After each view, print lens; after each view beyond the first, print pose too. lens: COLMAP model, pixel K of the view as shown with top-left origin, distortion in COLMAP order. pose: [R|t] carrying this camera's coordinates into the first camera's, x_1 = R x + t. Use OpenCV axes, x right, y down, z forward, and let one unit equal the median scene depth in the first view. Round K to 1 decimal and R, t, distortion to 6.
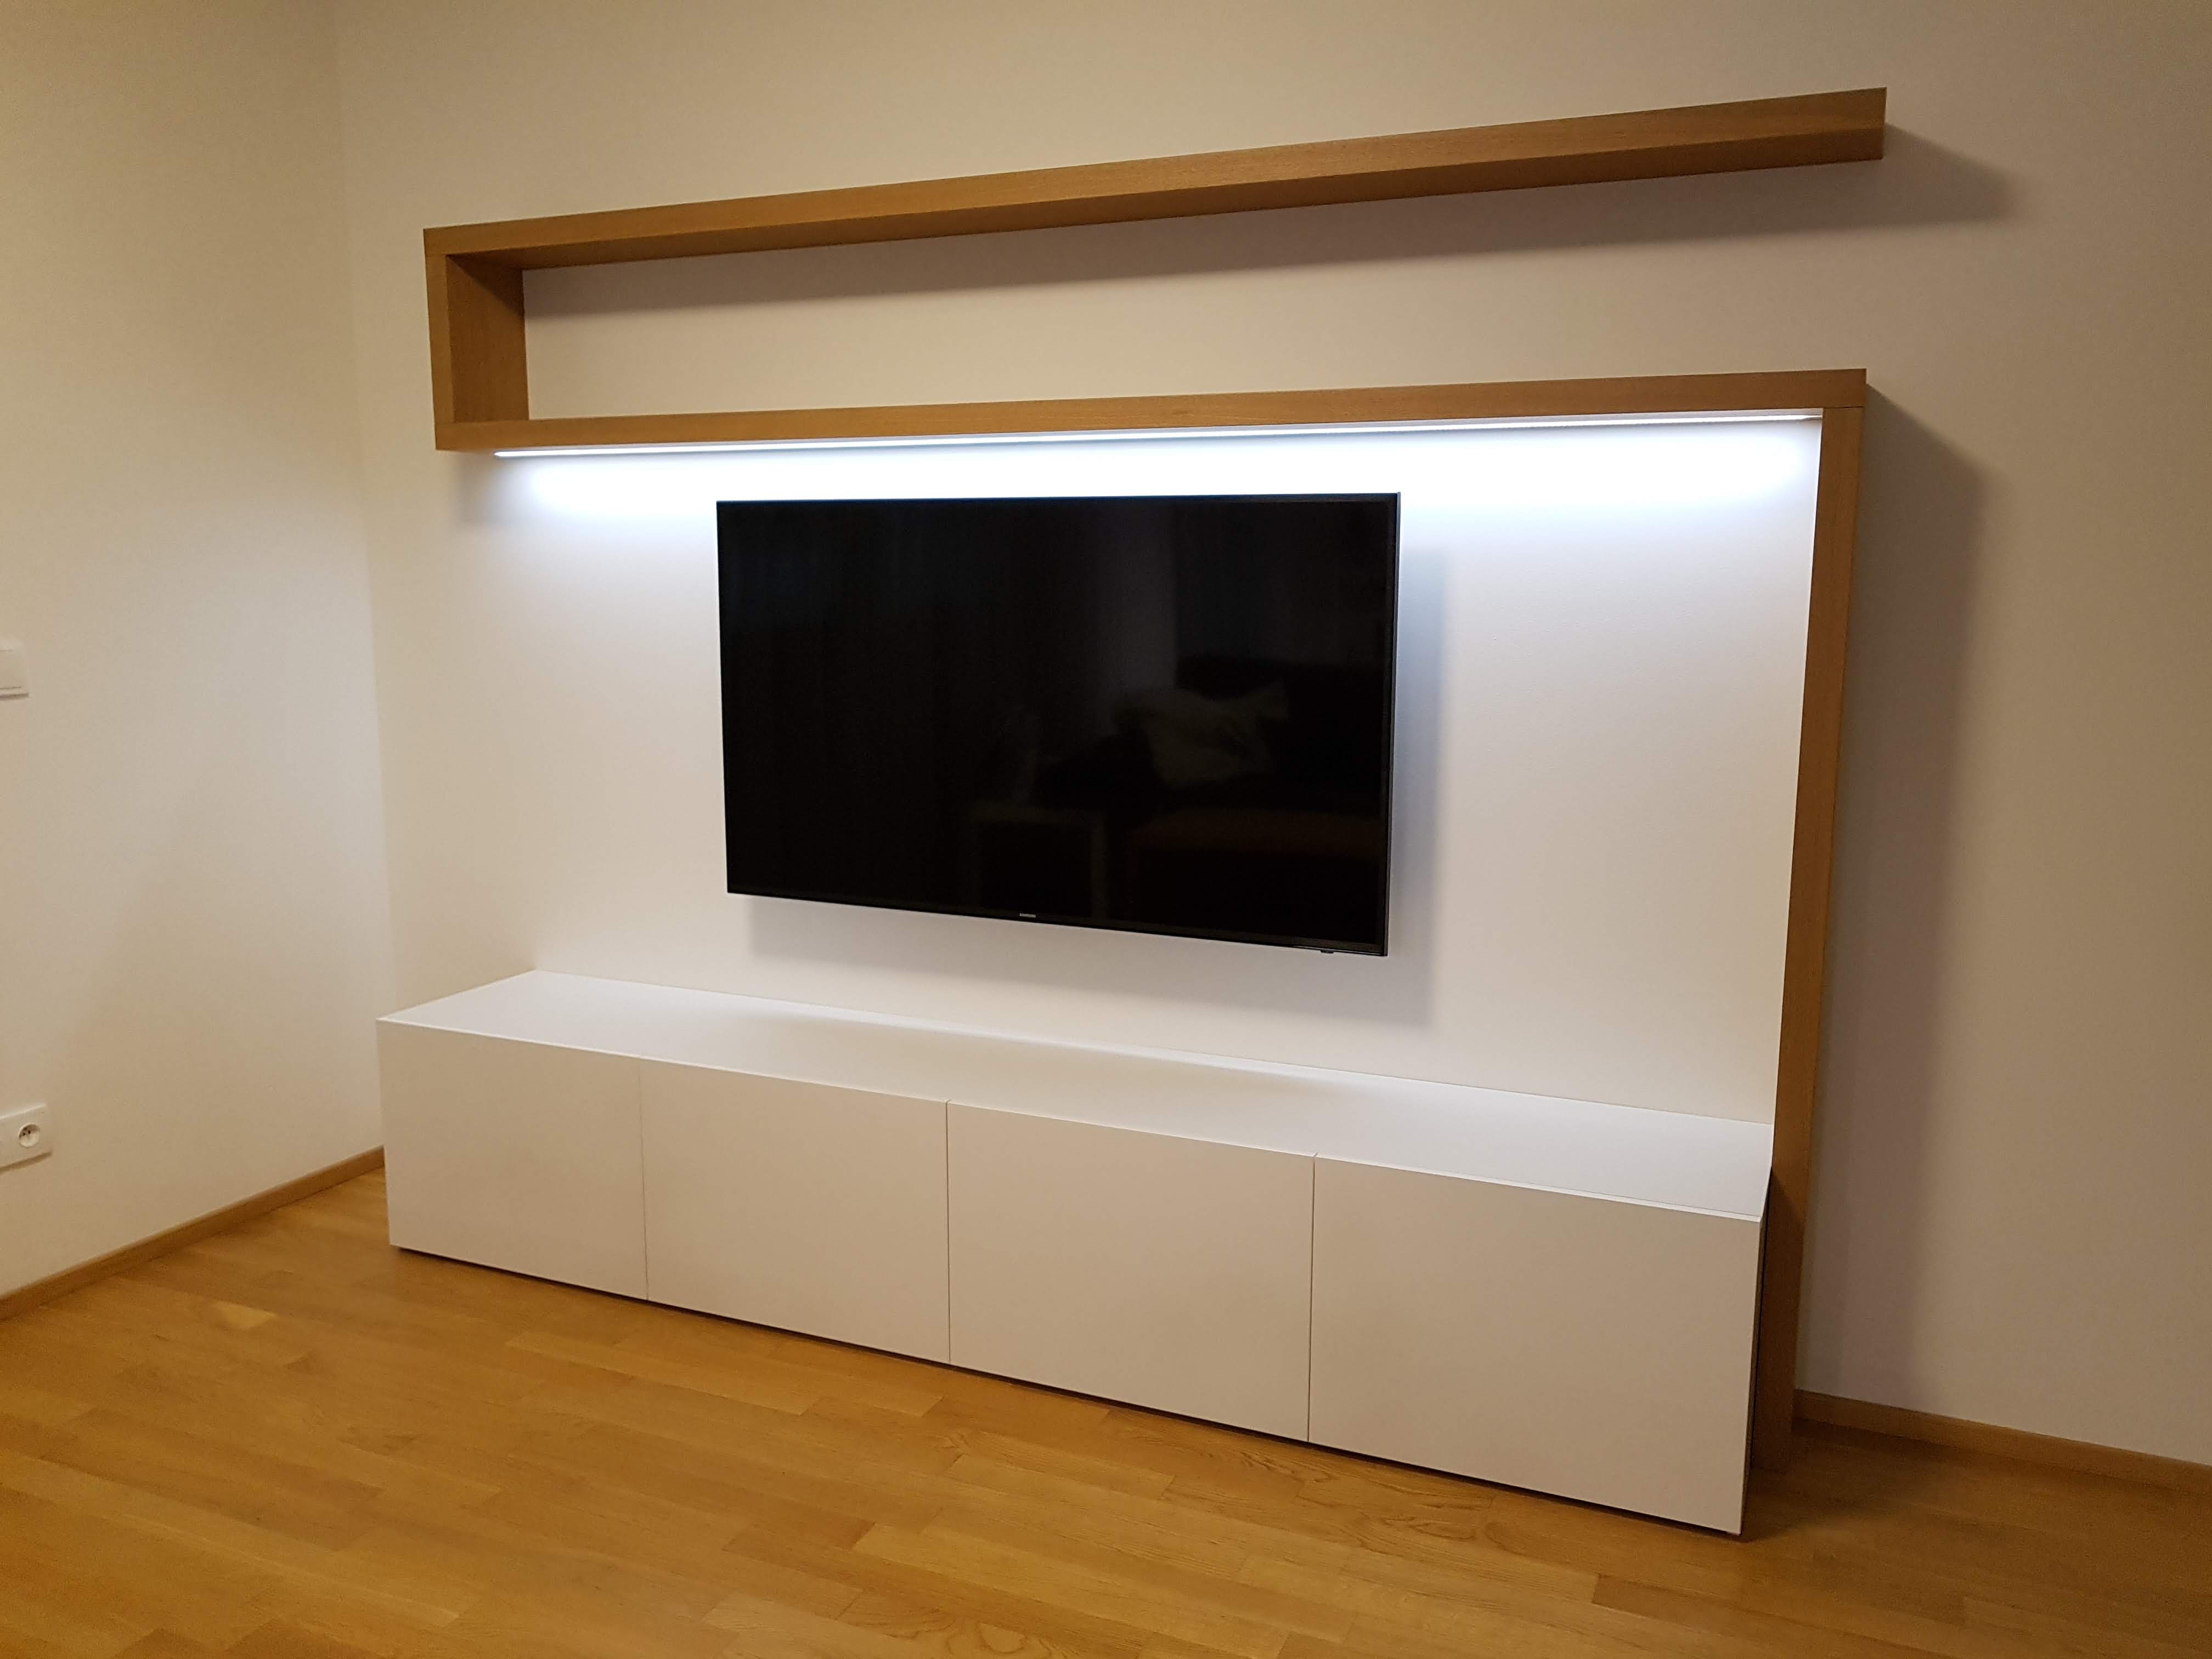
lens RADIAL K [[1761.8, 0, 1095.4], [0, 1761.8, 816.1], [0, 0, 1]] dist [0.030172, 0.005273]
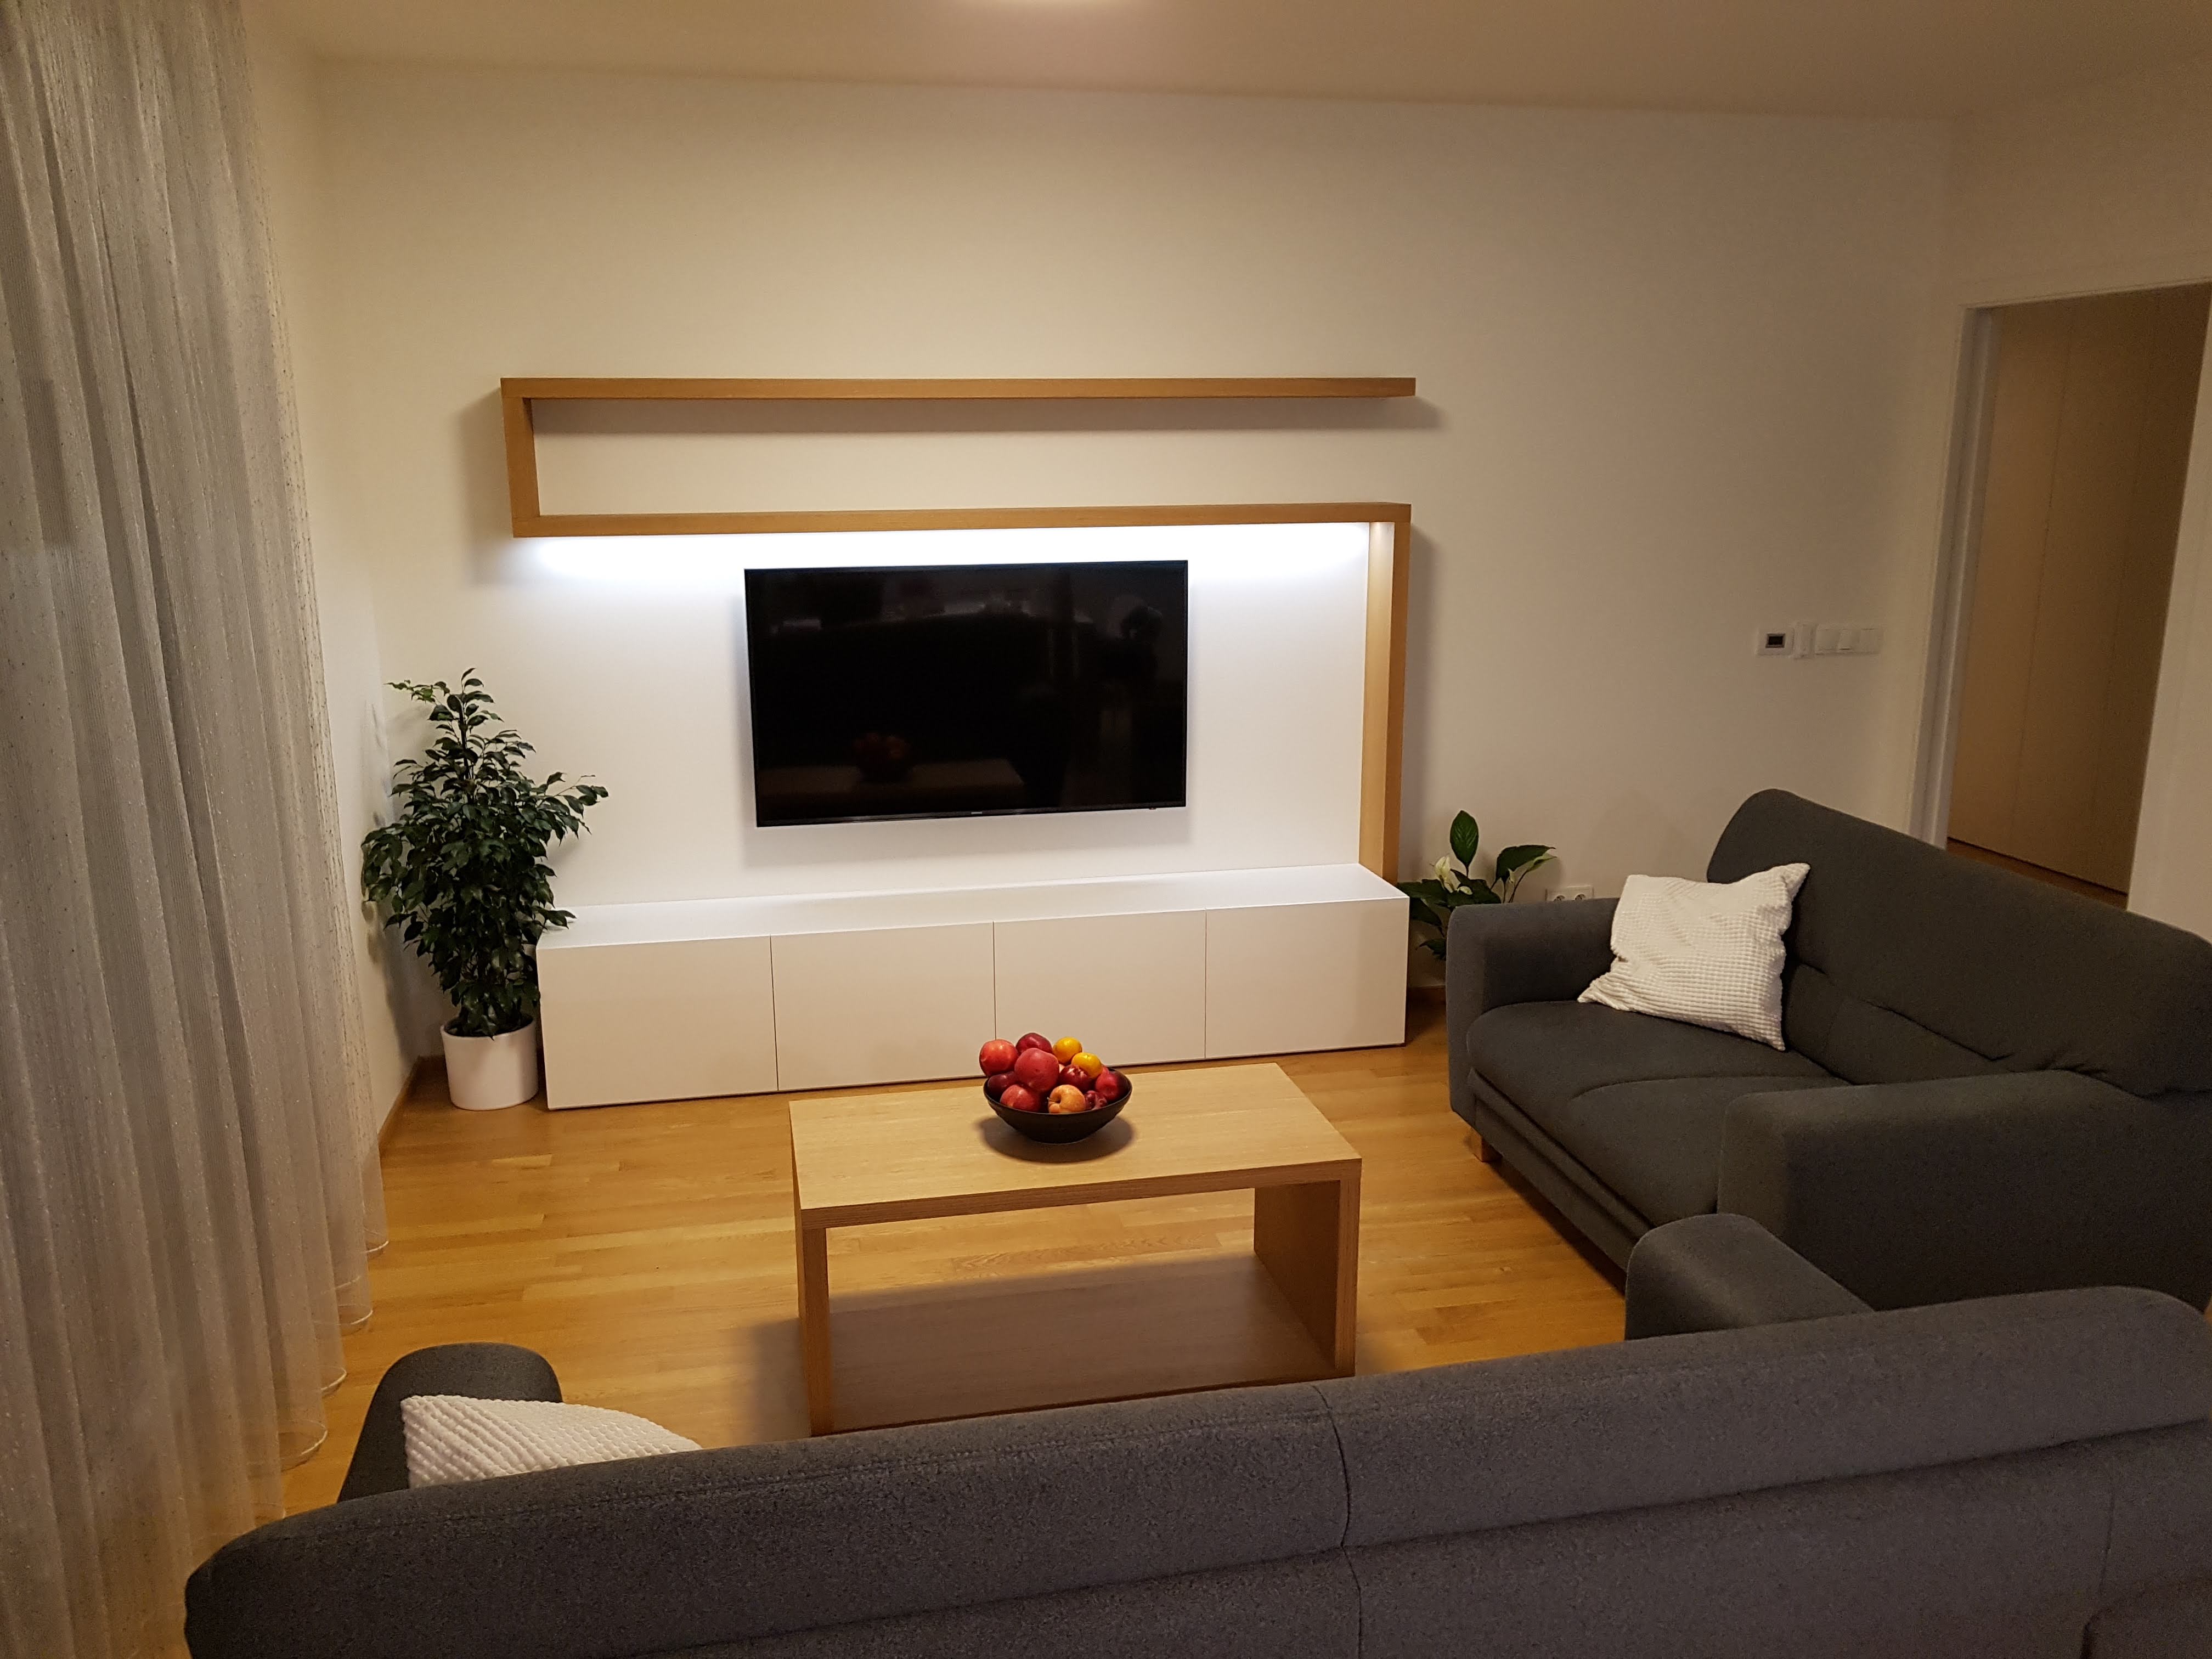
lens RADIAL K [[1761.8, 0, 1099.9], [0, 1761.8, 842.0], [0, 0, 1]] dist [0.030172, 0.005273]
pose [[0.814880, -0.135601, 0.563545, -0.906838], [0.093201, 0.990252, 0.103509, -0.080631], [-0.572087, -0.031824, 0.819575, -0.447260]]
